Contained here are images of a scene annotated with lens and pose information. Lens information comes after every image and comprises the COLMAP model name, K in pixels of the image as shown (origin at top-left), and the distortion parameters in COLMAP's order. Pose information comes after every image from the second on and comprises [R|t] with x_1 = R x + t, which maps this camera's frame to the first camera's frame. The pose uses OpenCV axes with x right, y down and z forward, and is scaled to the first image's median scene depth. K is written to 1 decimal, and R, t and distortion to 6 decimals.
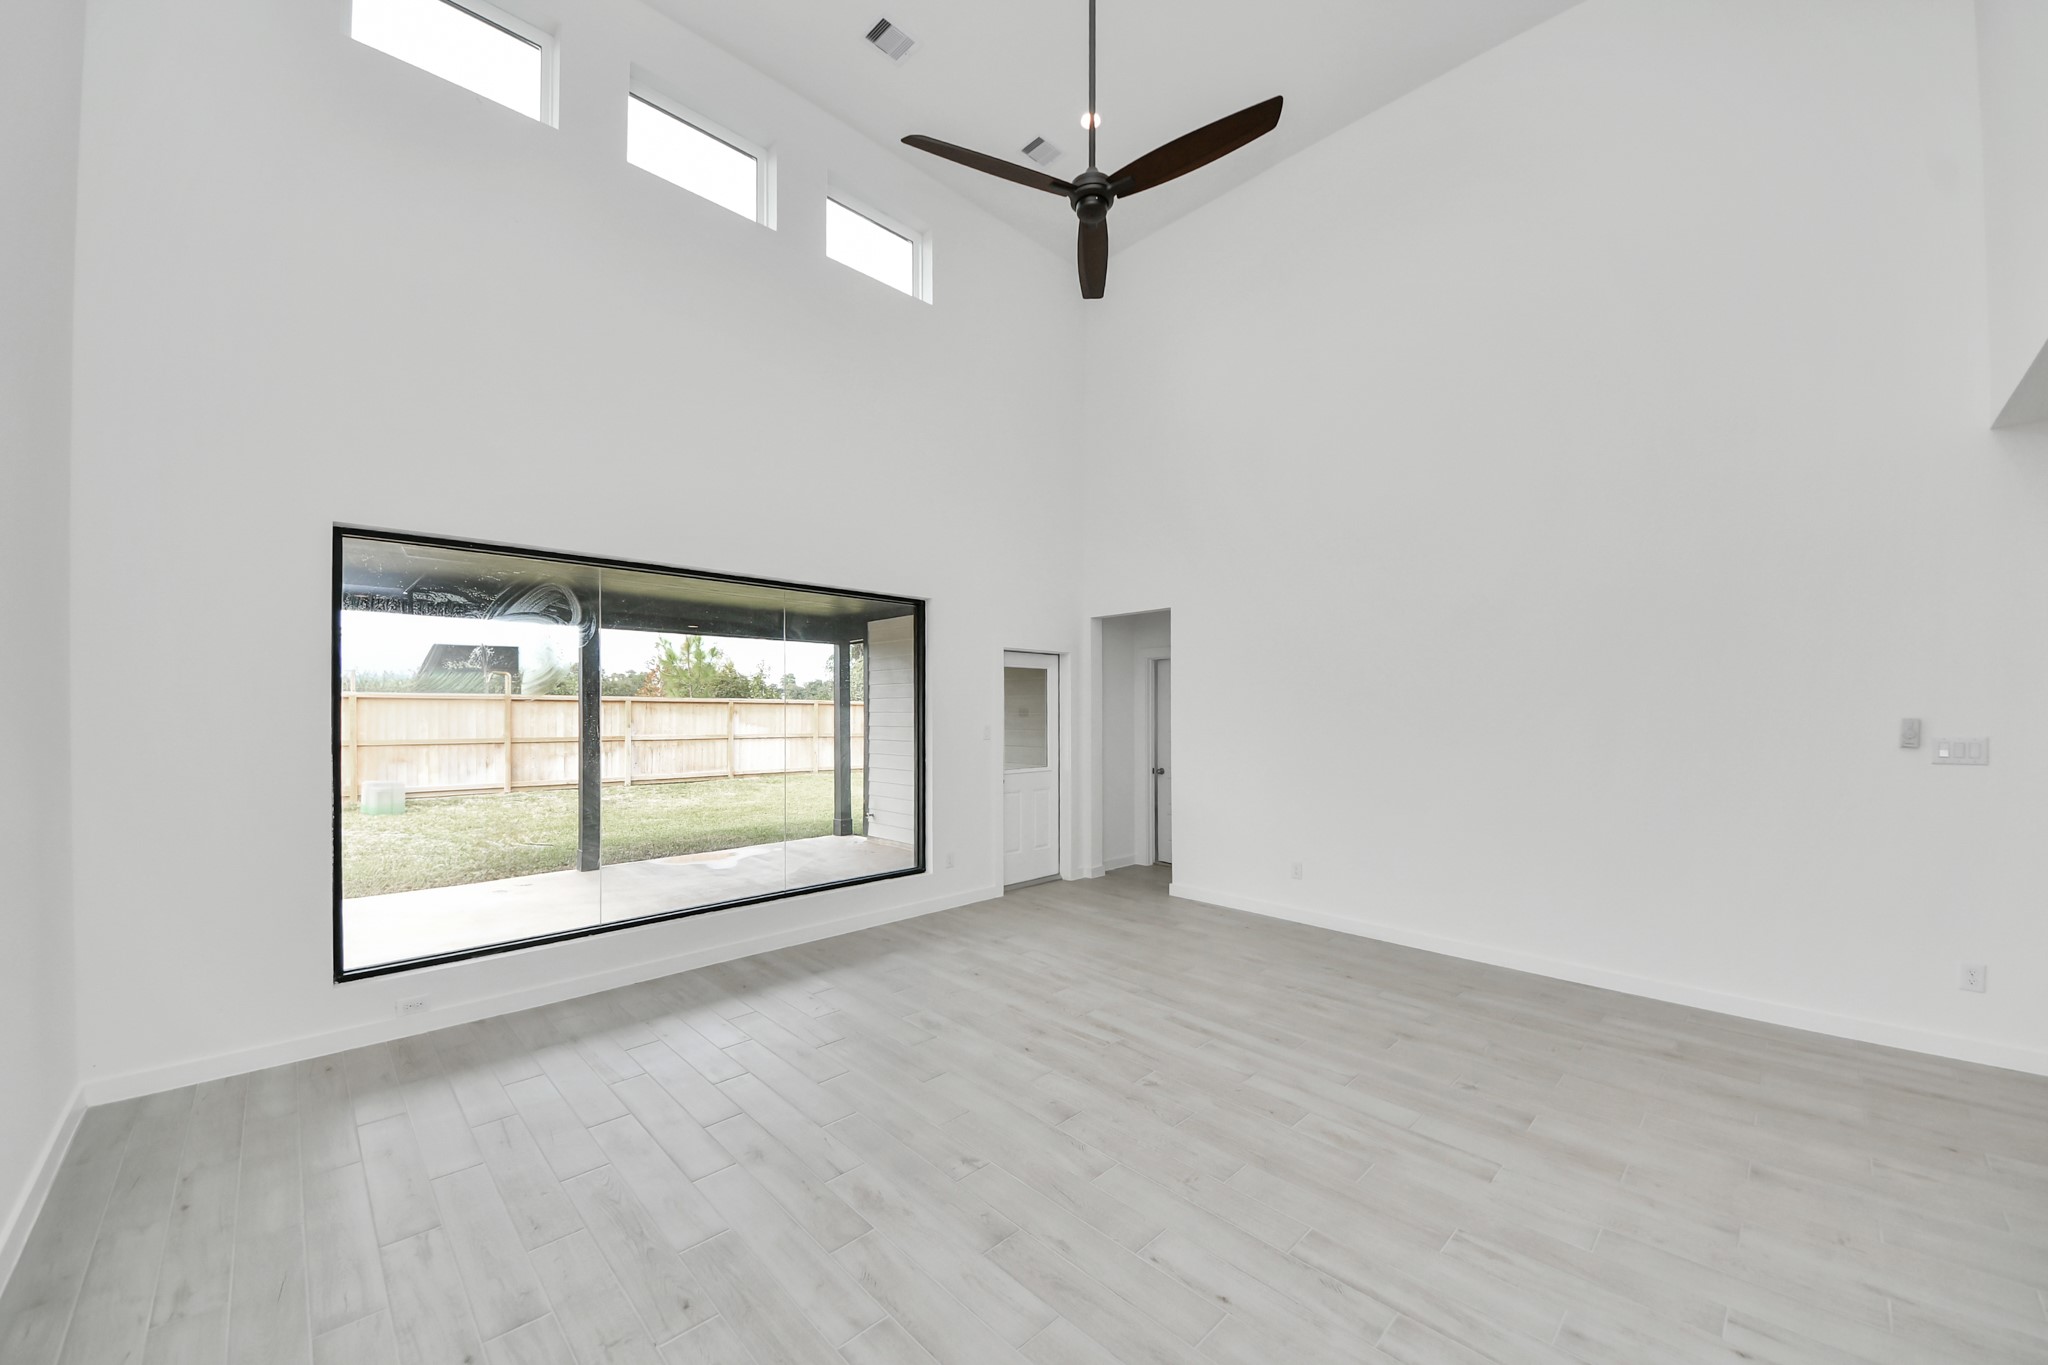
lens RADIAL K [[757.1, 0, 1030.3], [0, 757.1, 705.1], [0, 0, 1]] dist [0.037127, -0.022928]
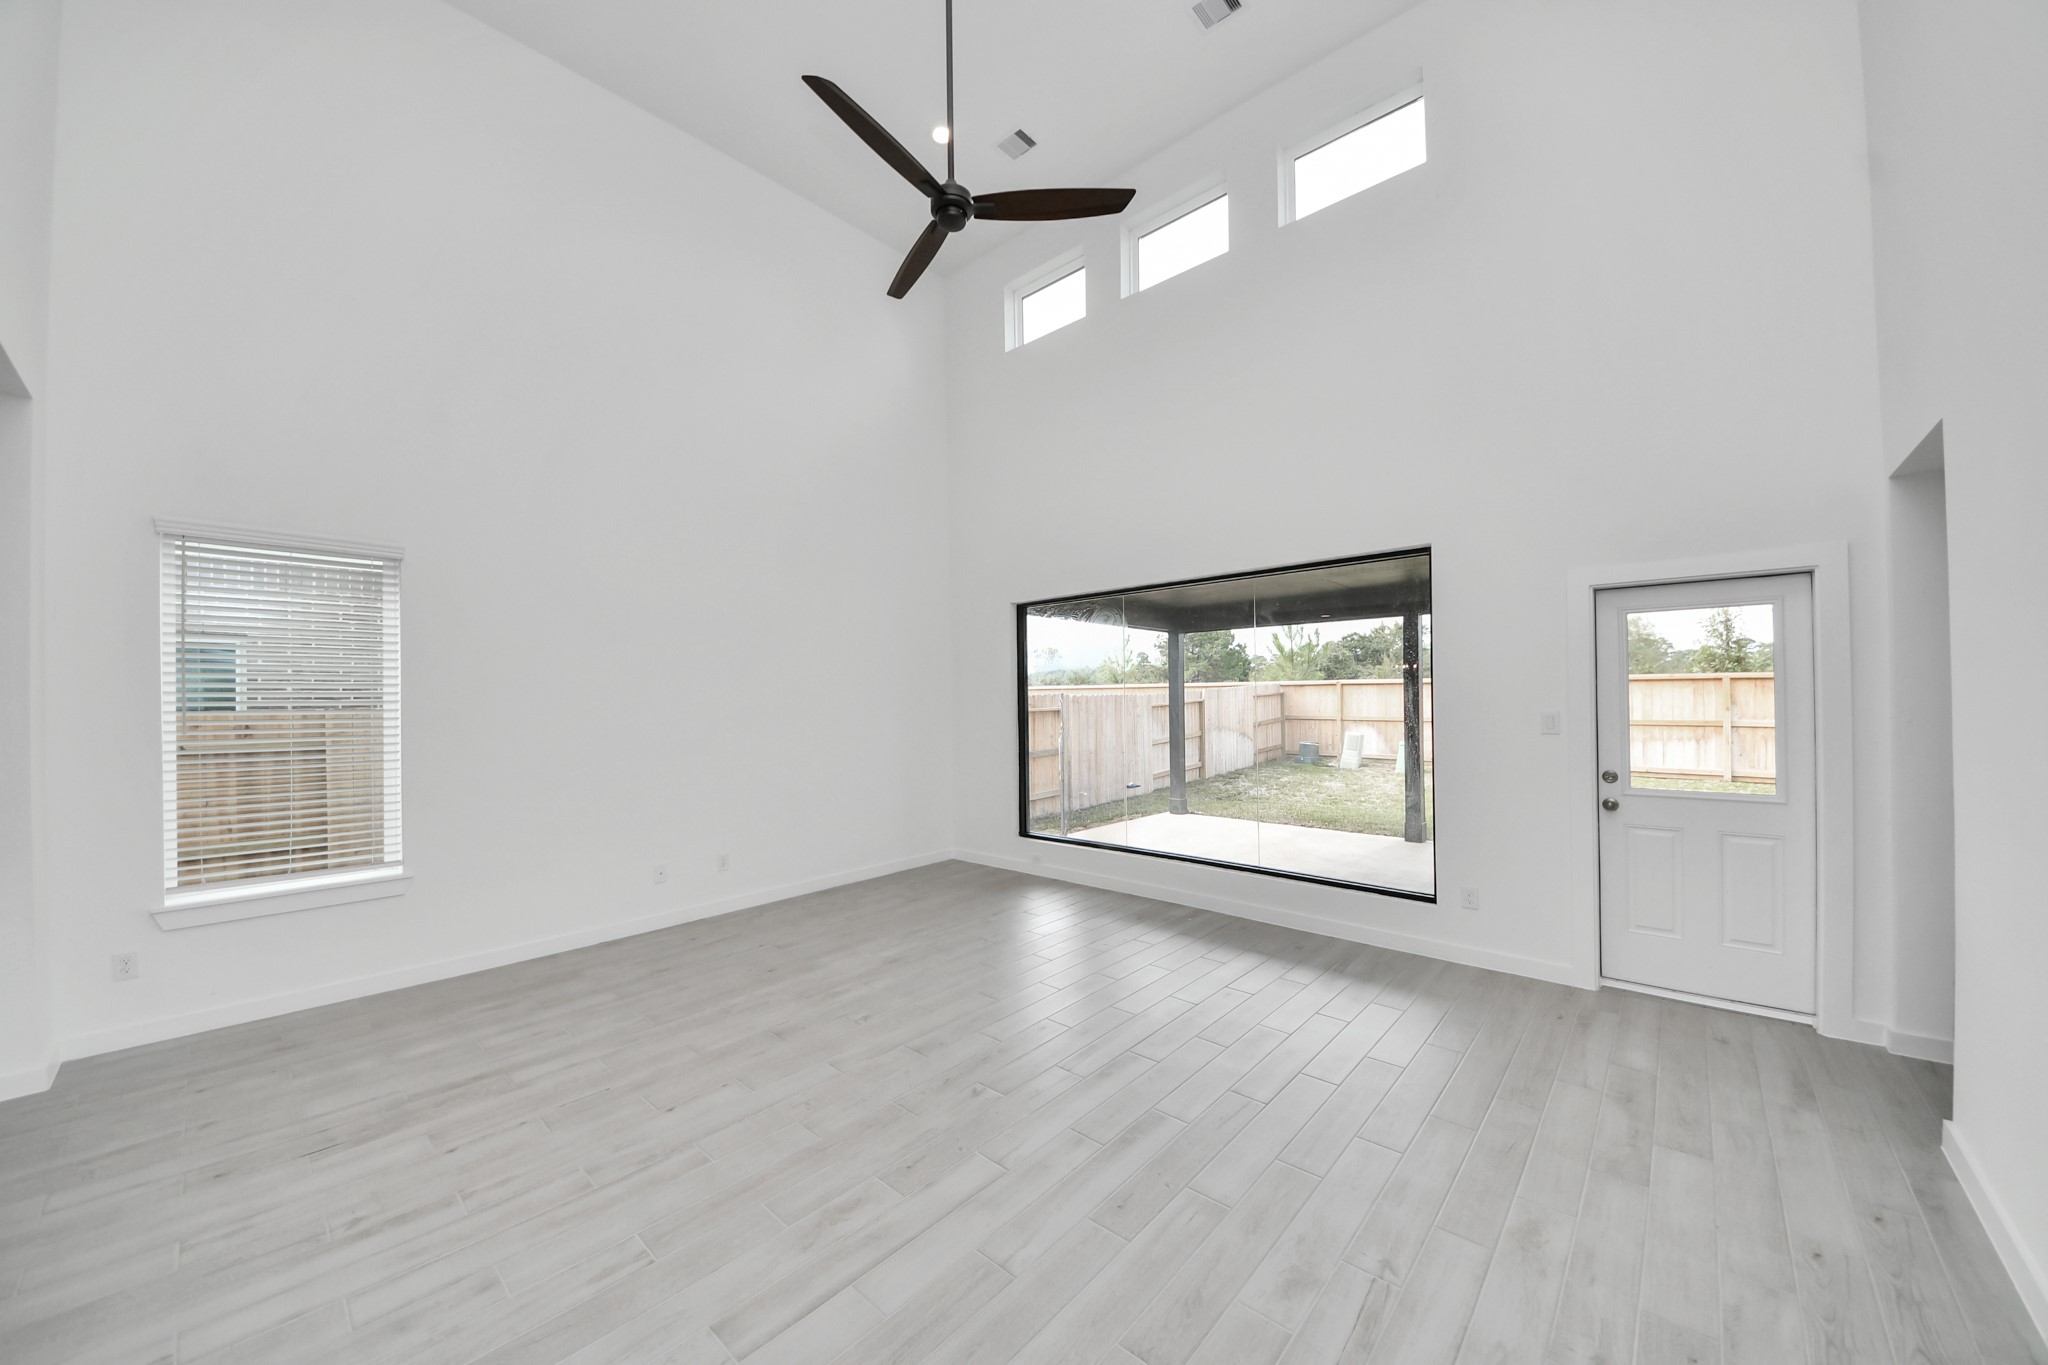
lens RADIAL K [[718.5, 0, 1022.7], [0, 718.5, 695.2], [0, 0, 1]] dist [0.031611, -0.019314]
pose [[0.063239, -0.008436, -0.997963, 0.832591], [0.020250, 0.999769, -0.007168, 0.011638], [0.997793, -0.019756, 0.063395, 0.797373]]
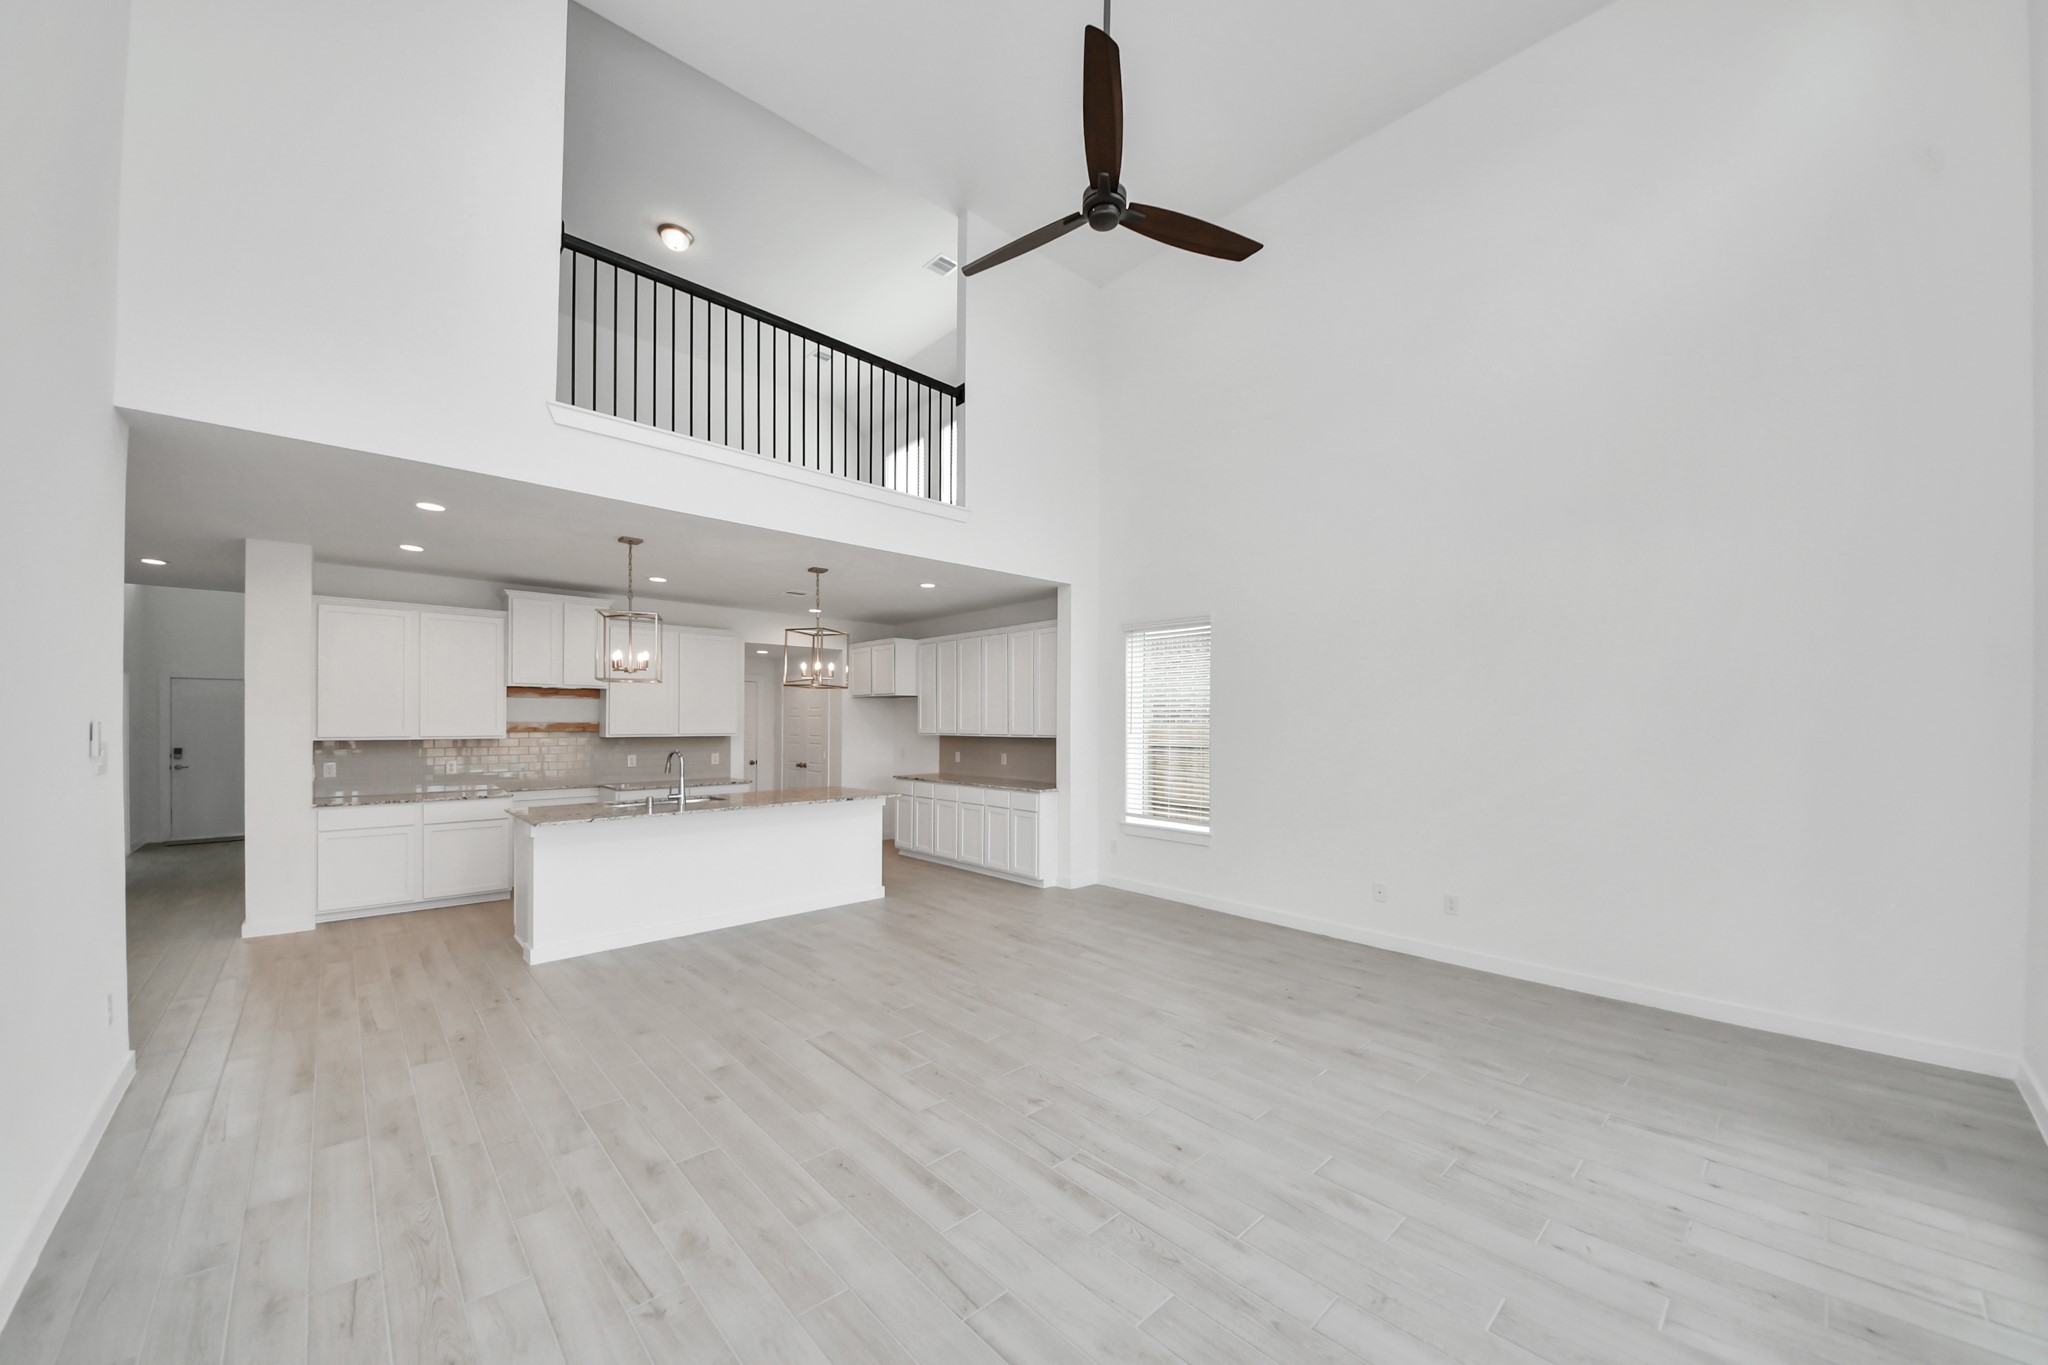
lens RADIAL K [[741.0, 0, 1023.8], [0, 741.0, 721.3], [0, 0, 1]] dist [0.032997, -0.021534]
pose [[-0.999534, -0.001902, 0.030474, 0.114152], [-0.002151, 0.999964, -0.008149, 0.019145], [-0.030458, -0.008211, -0.999502, 1.534741]]
